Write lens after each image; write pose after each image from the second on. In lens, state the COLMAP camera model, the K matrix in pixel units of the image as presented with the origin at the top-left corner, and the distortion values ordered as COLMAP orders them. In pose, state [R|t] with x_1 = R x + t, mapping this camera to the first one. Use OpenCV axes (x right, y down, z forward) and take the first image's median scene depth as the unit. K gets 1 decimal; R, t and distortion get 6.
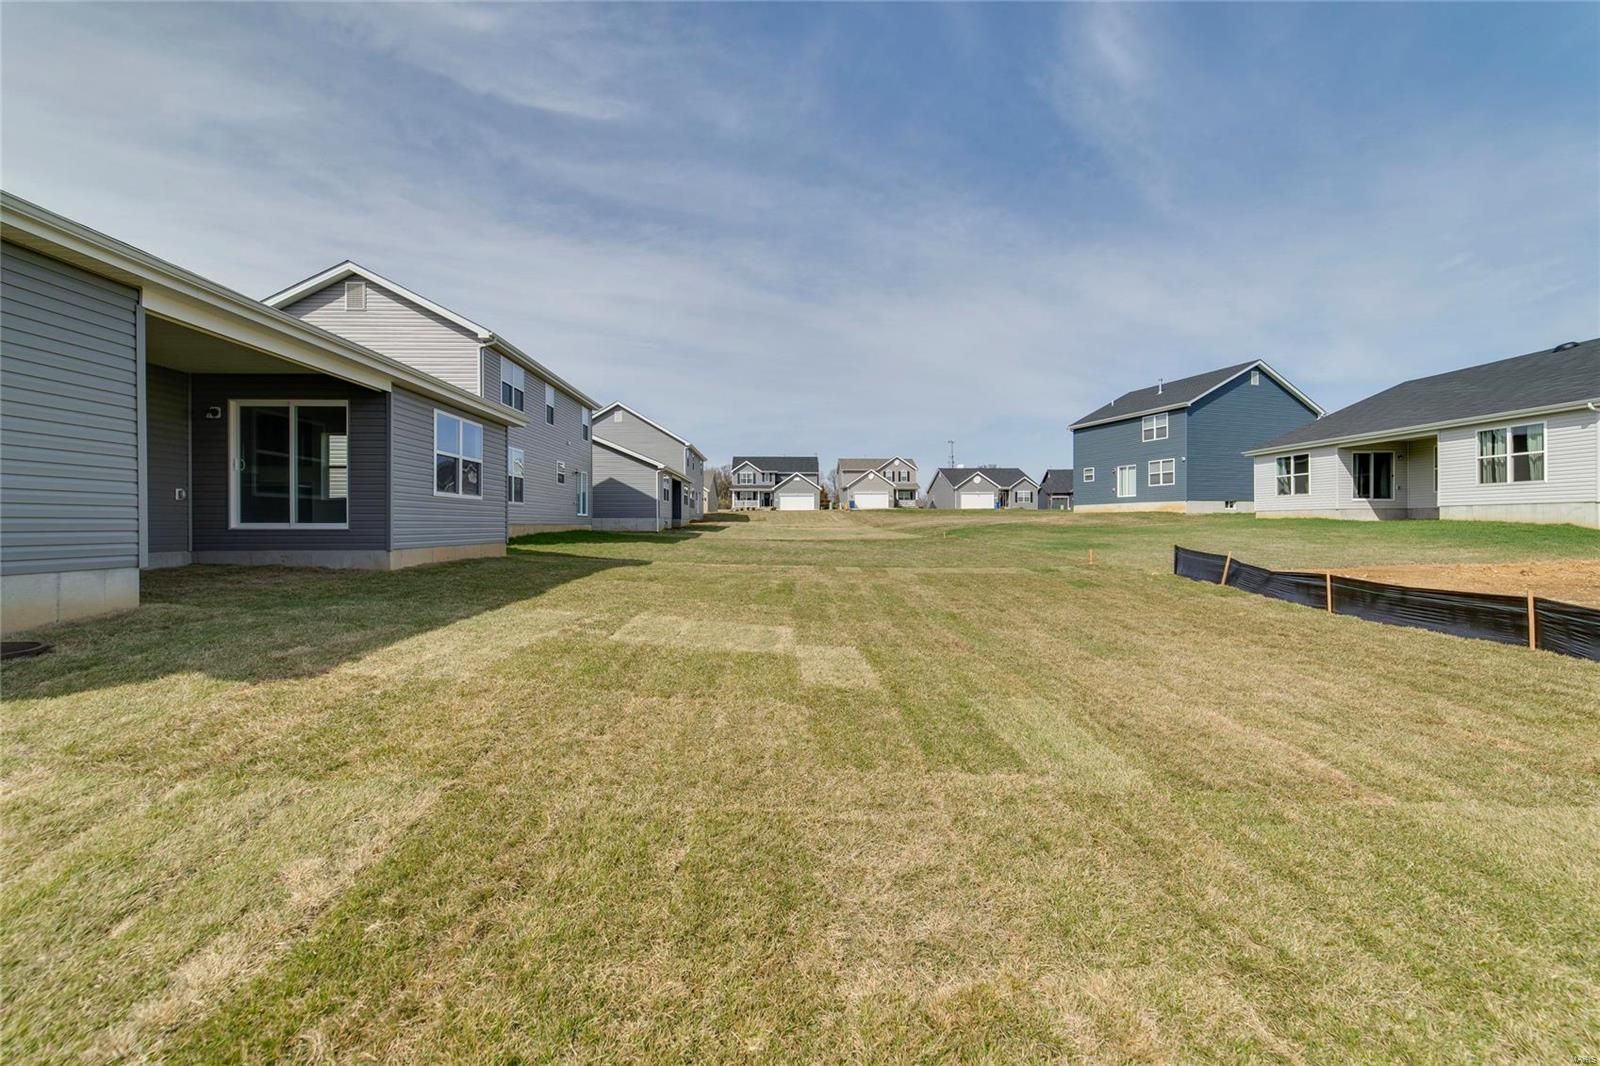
lens RADIAL K [[608.0, 0, 799.6], [0, 608.0, 525.9], [0, 0, 1]] dist [0.000056, -0.000103]
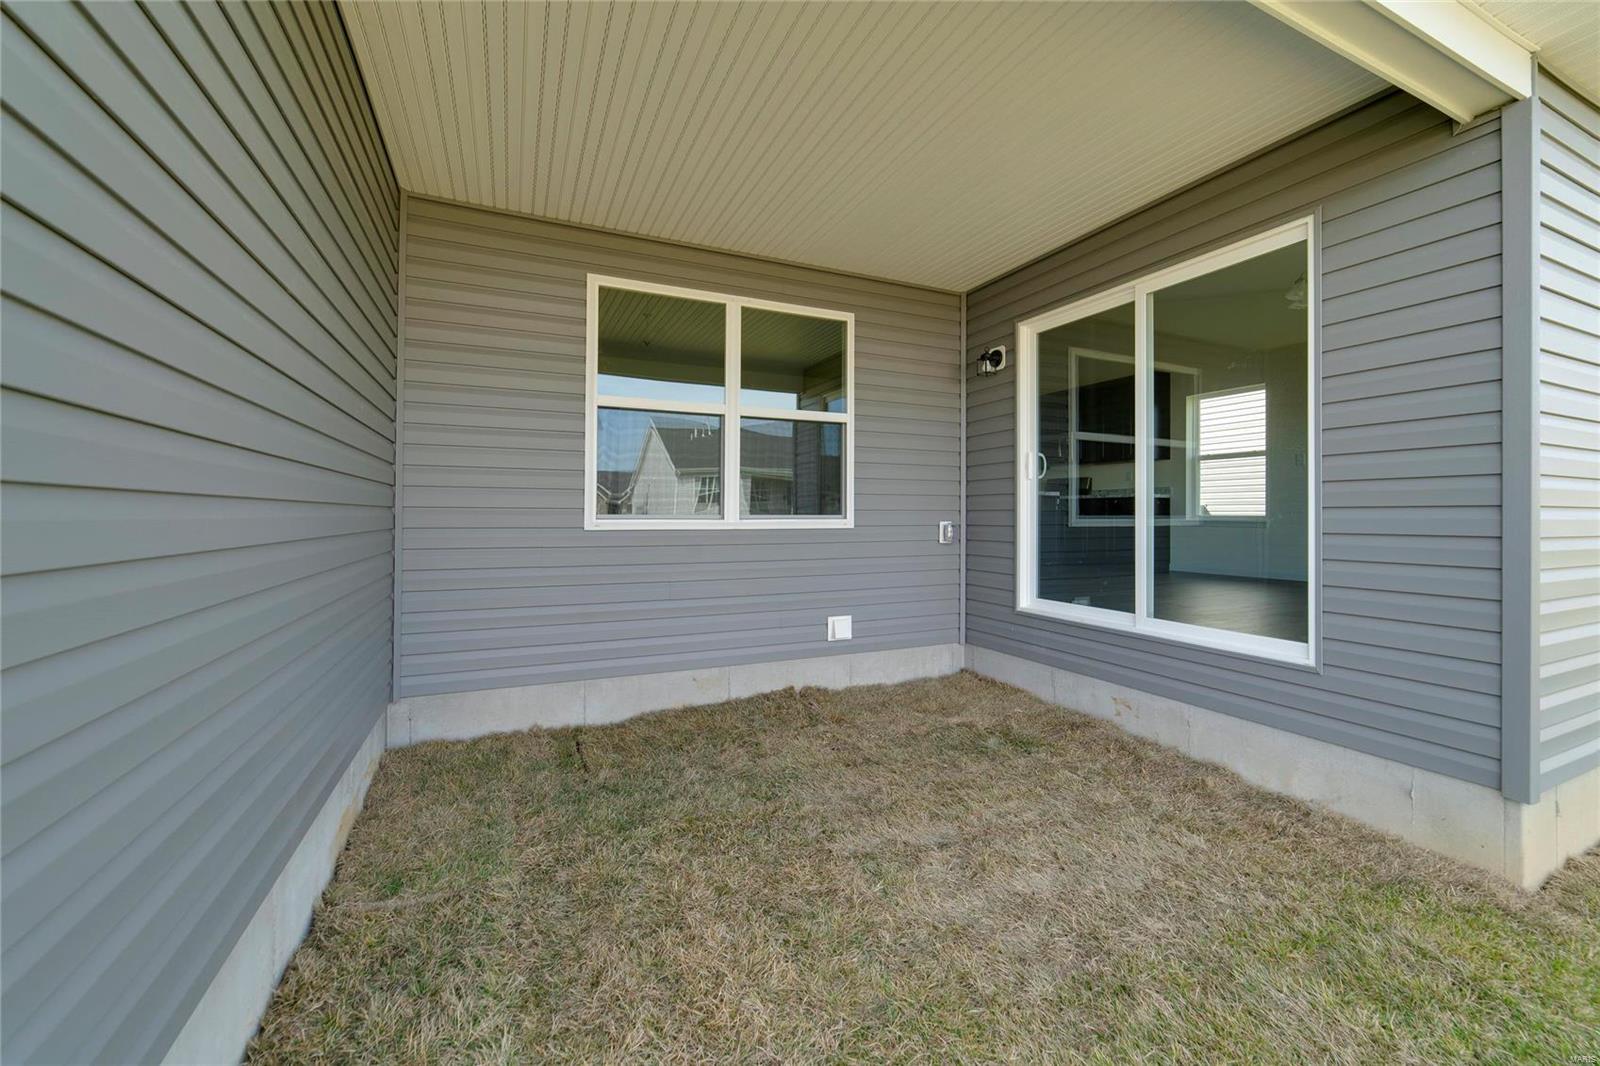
lens RADIAL K [[636.8, 0, 793.4], [0, 636.8, 510.3], [0, 0, 1]] dist [-0.000797, 0.000041]
pose [[0.375662, -0.001571, -0.926756, -0.556495], [-0.007120, 0.999964, -0.004582, -0.064589], [0.926730, 0.008320, 0.375637, 0.660811]]
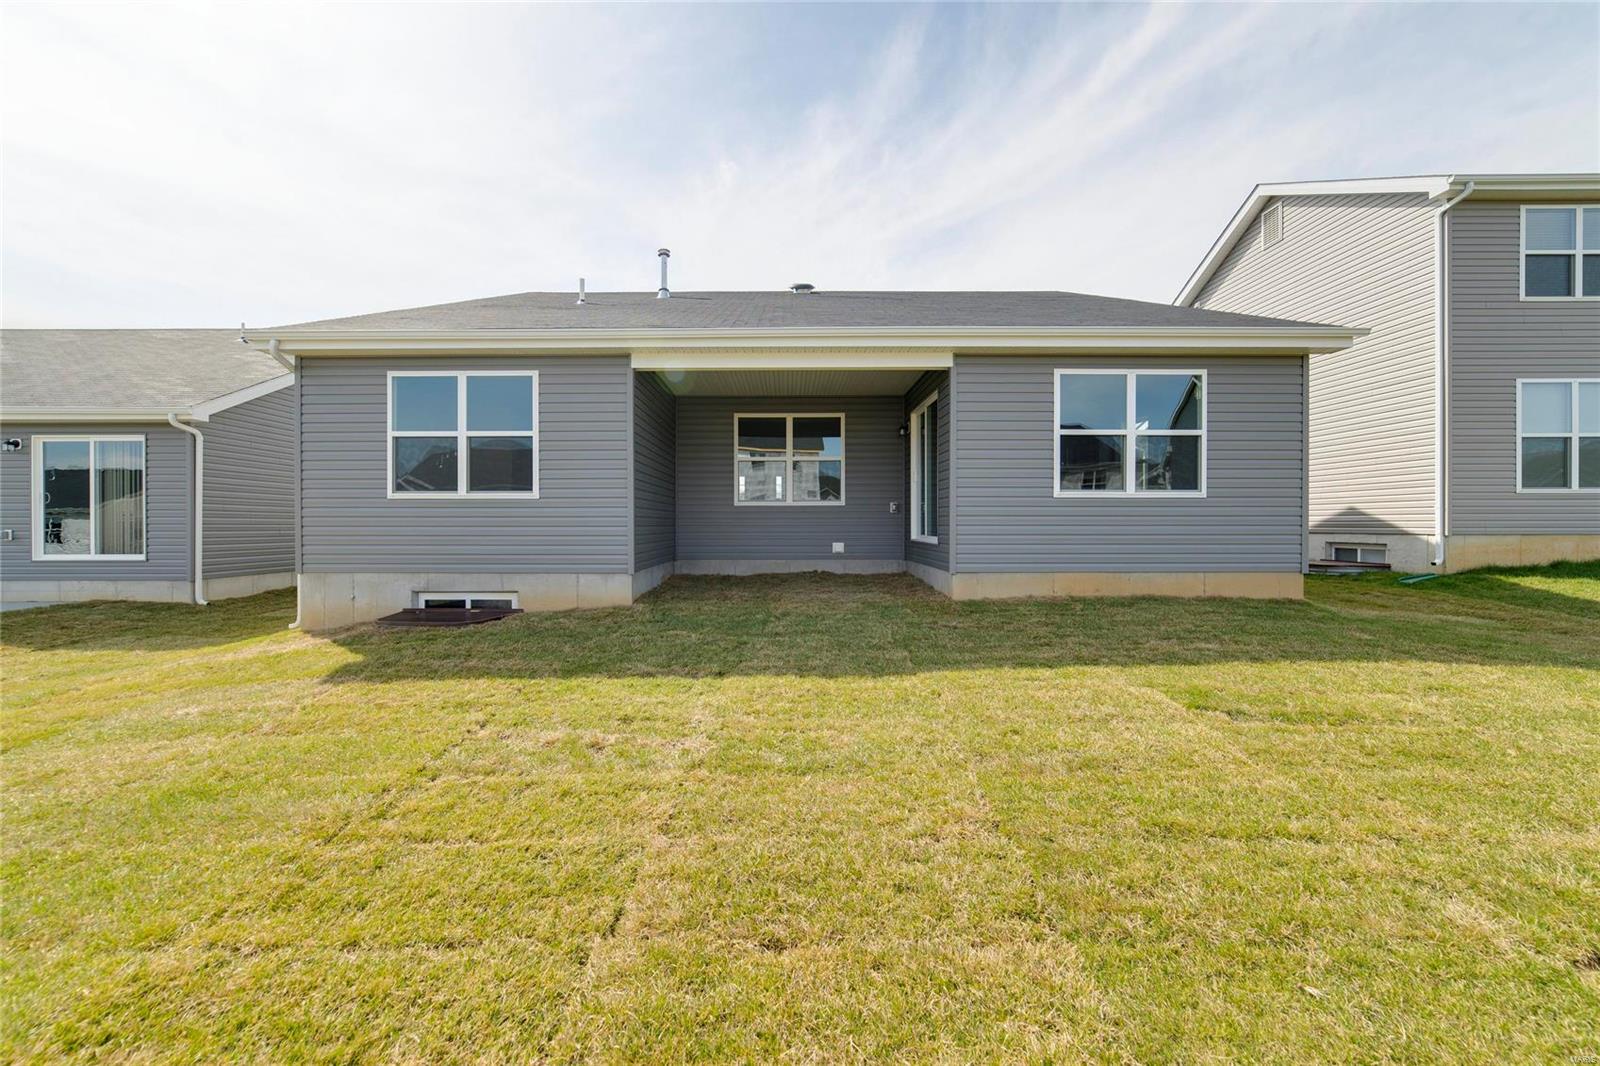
lens RADIAL K [[636.8, 0, 793.4], [0, 636.8, 510.3], [0, 0, 1]] dist [-0.000797, 0.000041]
pose [[-0.041946, -0.016710, -0.998980, 0.134659], [-0.002451, 0.999859, -0.016621, -0.025857], [0.999117, 0.001751, -0.041981, 0.840114]]
